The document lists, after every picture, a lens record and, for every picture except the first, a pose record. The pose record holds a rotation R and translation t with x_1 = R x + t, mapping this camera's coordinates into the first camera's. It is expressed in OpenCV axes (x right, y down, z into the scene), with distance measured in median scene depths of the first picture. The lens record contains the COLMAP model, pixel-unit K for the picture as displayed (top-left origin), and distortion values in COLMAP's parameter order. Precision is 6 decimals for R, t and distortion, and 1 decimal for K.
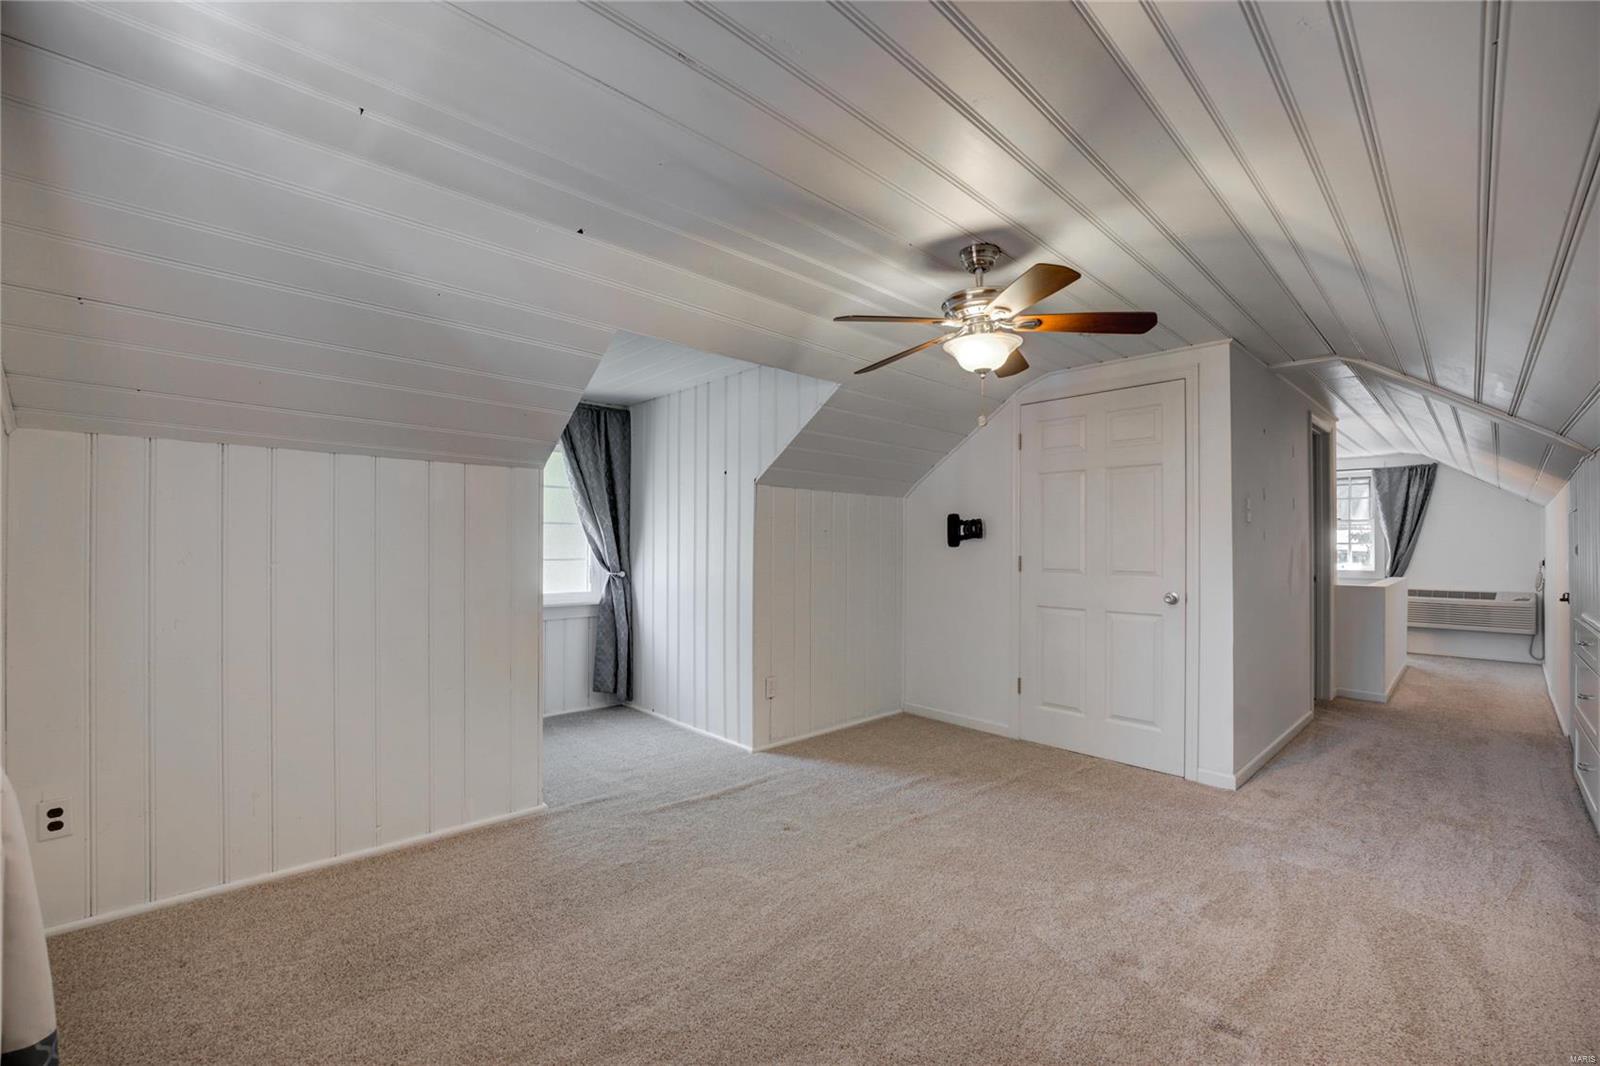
lens RADIAL K [[646.1, 0, 806.7], [0, 646.1, 539.7], [0, 0, 1]] dist [-0.000155, 0.000054]
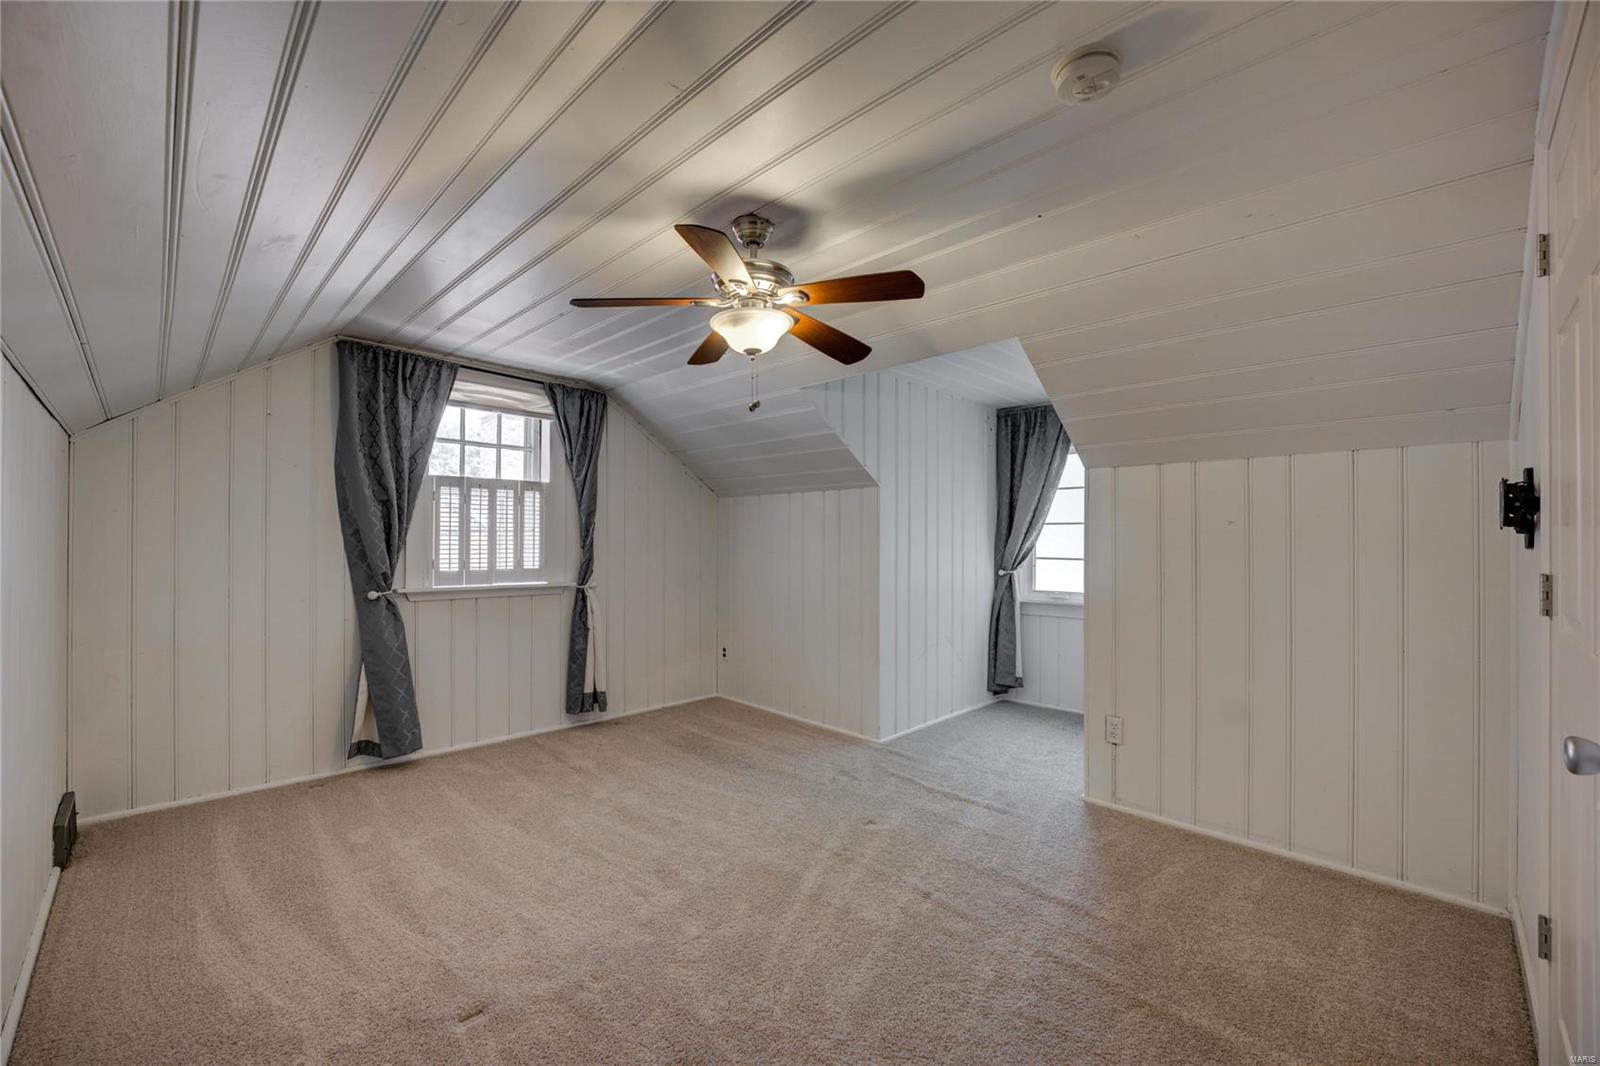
lens RADIAL K [[646.1, 0, 806.9], [0, 646.1, 540.5], [0, 0, 1]] dist [-0.000155, 0.000054]
pose [[0.049236, -0.004034, -0.998779, 0.852843], [0.011731, 0.999925, -0.003460, 0.003604], [0.998718, -0.011546, 0.049280, 0.739847]]
